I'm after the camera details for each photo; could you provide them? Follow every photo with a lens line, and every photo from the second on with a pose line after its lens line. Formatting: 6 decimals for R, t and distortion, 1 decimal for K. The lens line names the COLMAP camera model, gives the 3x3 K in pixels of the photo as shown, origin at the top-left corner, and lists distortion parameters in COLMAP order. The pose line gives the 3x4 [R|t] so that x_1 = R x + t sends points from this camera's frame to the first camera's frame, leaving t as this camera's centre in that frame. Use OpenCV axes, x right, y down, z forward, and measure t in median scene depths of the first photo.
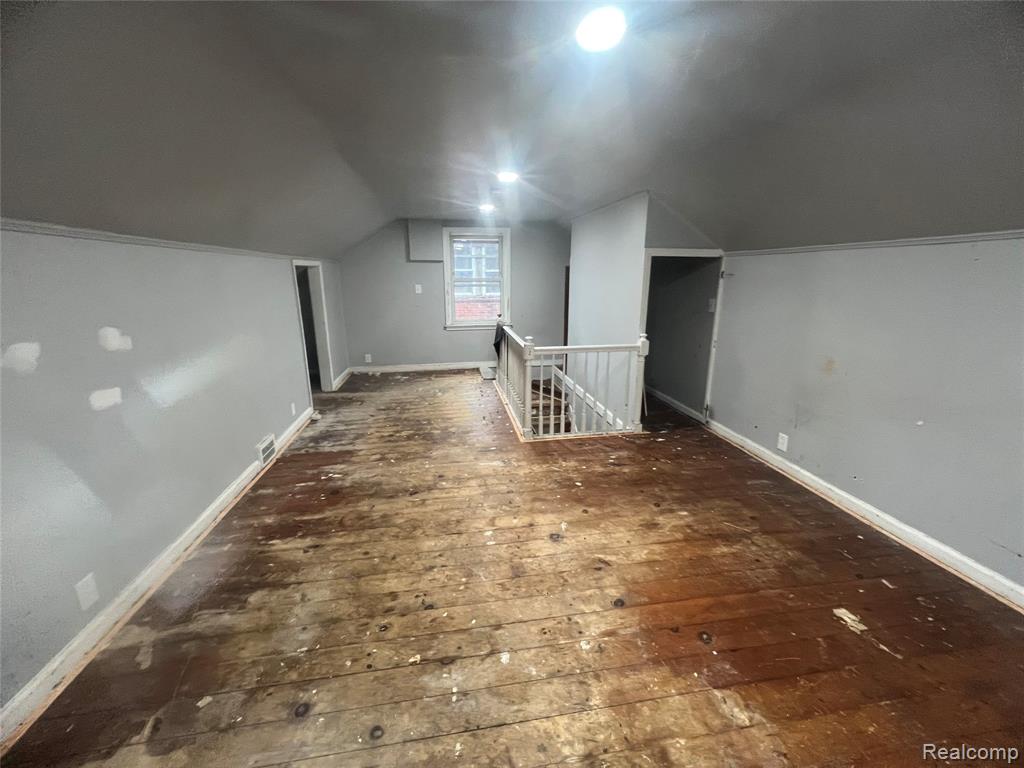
lens RADIAL K [[416.4, 0, 514.2], [0, 416.4, 383.8], [0, 0, 1]] dist [-0.000605, -0.000433]
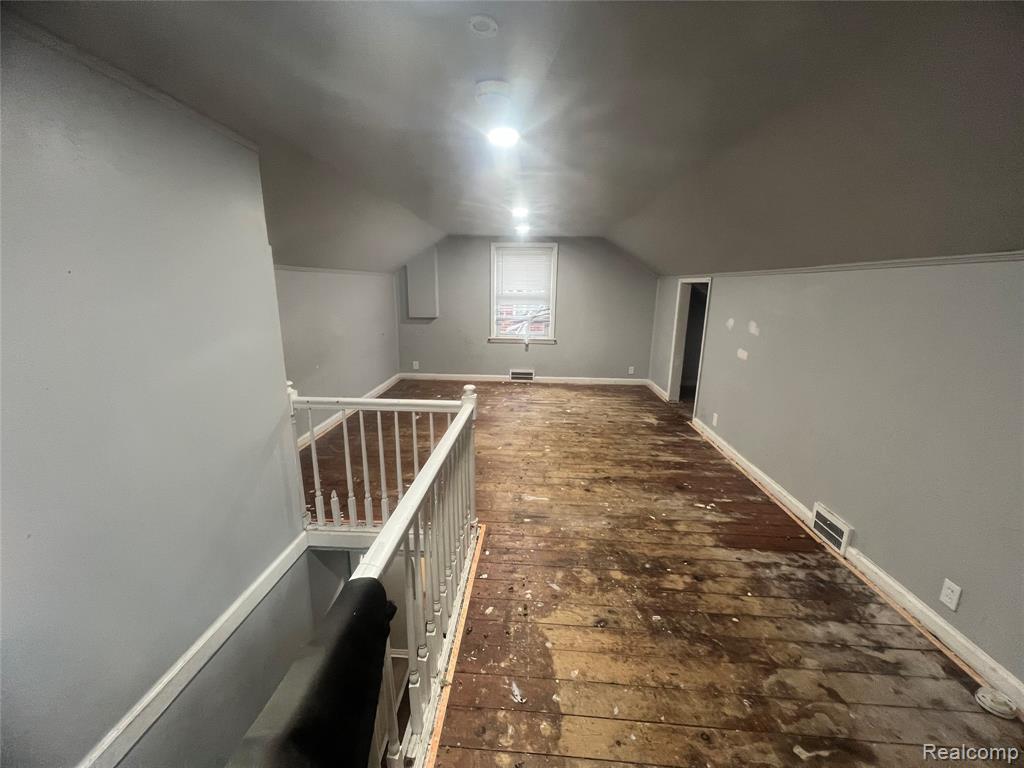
lens RADIAL K [[410.0, 0, 511.4], [0, 410.0, 383.7], [0, 0, 1]] dist [-0.002880, 0.001179]
pose [[-0.975302, -0.060350, 0.212473, -0.193389], [0.045363, 0.886715, 0.460086, -0.473380], [-0.216169, 0.458361, -0.862077, 1.789853]]
